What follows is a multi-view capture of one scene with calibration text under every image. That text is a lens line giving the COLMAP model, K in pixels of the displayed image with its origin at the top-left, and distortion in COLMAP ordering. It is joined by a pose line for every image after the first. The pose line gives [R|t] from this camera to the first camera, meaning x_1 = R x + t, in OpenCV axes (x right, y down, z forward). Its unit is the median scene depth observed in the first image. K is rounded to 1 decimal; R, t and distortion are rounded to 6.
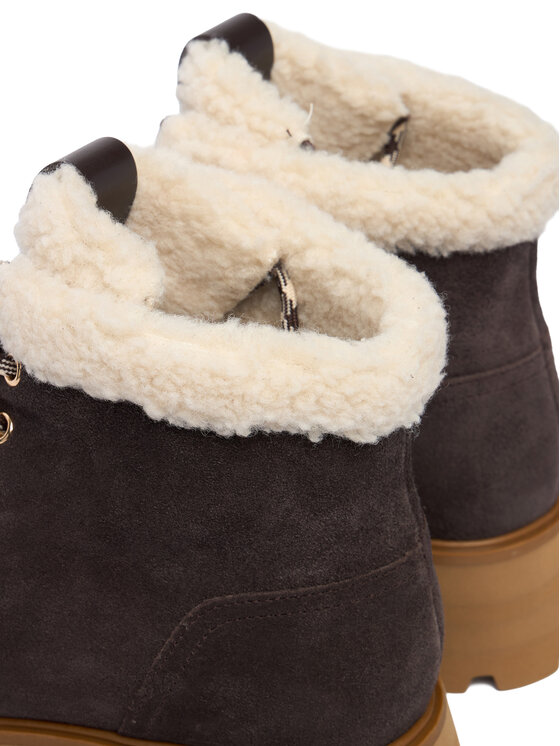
lens RADIAL K [[1964.2, 0, 280.0], [0, 1964.2, 373.0], [0, 0, 1]] dist [-0.017202, -0.146050]
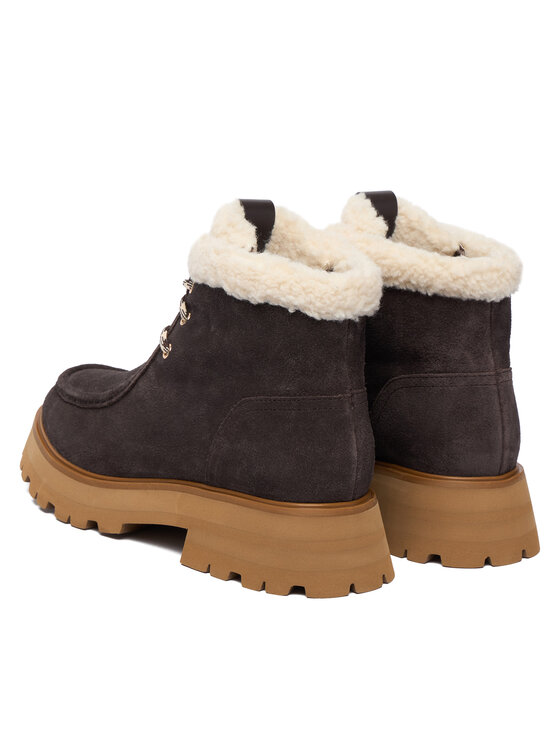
lens RADIAL K [[1964.2, 0, 280.0], [0, 1964.2, 373.0], [0, 0, 1]] dist [-0.017202, -0.146050]
pose [[0.894924, 0.135967, -0.425000, 0.845608], [-0.268047, 0.925259, -0.268416, 0.615332], [0.356739, 0.354132, 0.864481, -0.762916]]
